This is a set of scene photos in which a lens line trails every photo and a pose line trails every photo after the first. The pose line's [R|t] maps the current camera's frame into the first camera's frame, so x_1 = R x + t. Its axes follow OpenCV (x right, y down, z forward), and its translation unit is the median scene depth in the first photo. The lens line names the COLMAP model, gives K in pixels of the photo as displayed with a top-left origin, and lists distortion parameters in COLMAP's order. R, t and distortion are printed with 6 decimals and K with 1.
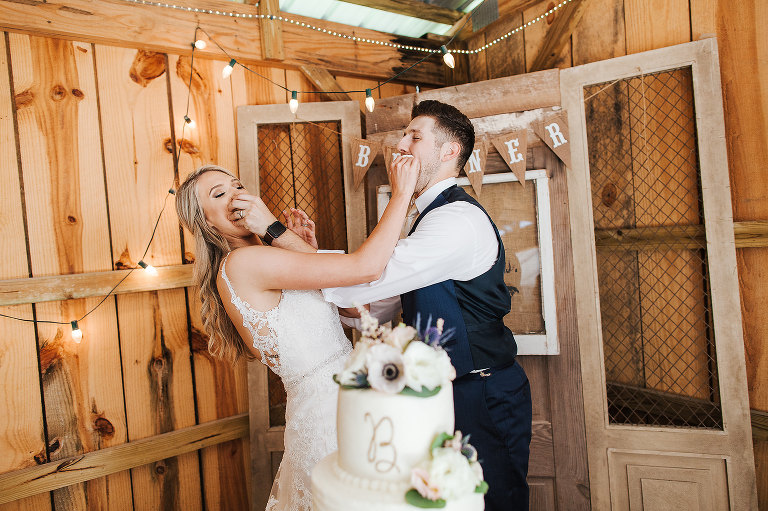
lens RADIAL K [[511.6, 0, 384.0], [0, 511.6, 255.5], [0, 0, 1]] dist [0.000481, -0.004318]
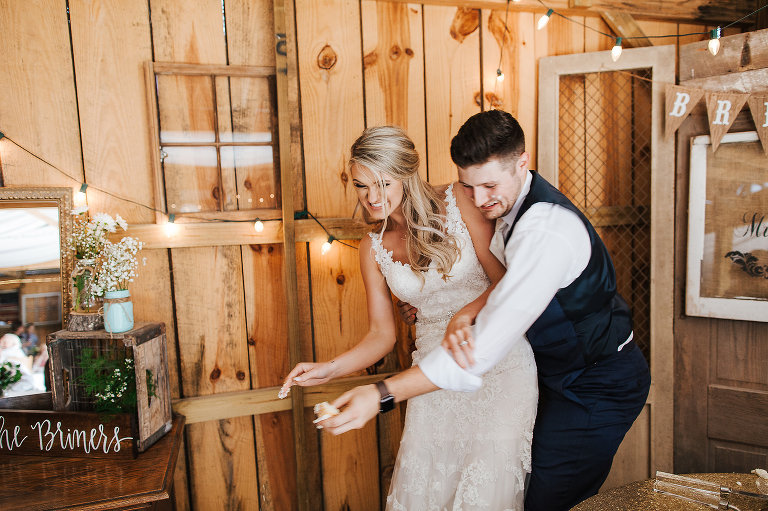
lens RADIAL K [[511.6, 0, 384.0], [0, 511.6, 255.5], [0, 0, 1]] dist [0.000481, -0.004318]
pose [[0.949584, 0.065743, -0.306543, -0.256720], [-0.041473, 0.995515, 0.085030, 0.026003], [0.310759, -0.068030, 0.948051, -0.087061]]
